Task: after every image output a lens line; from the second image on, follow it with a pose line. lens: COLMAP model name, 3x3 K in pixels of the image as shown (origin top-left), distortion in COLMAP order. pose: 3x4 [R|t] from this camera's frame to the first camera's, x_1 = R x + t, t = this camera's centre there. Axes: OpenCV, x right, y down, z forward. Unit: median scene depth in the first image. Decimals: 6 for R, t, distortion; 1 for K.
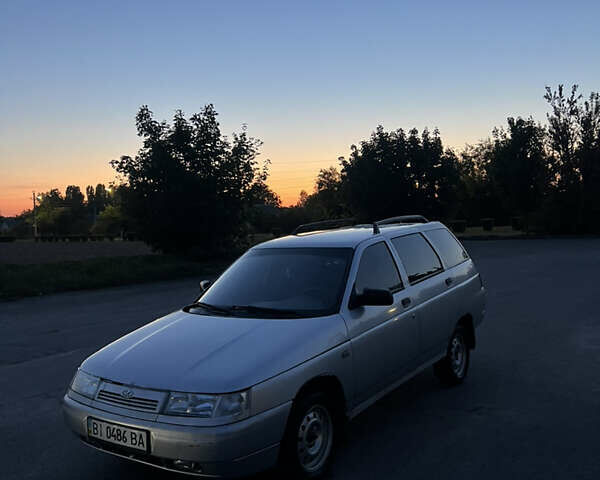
lens RADIAL K [[589.7, 0, 303.3], [0, 589.7, 241.7], [0, 0, 1]] dist [0.089264, -0.174956]
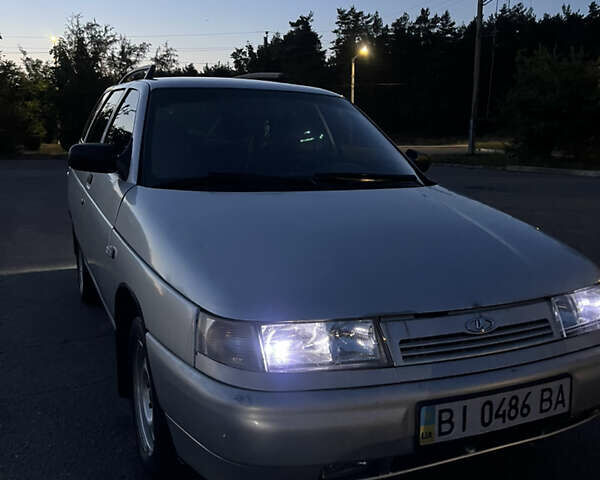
lens RADIAL K [[601.0, 0, 301.4], [0, 601.0, 241.6], [0, 0, 1]] dist [0.010604, 0.006328]
pose [[0.509253, -0.089985, 0.855900, -0.069699], [-0.009535, 0.993868, 0.110164, 0.012360], [-0.860564, -0.064262, 0.505272, 0.079867]]
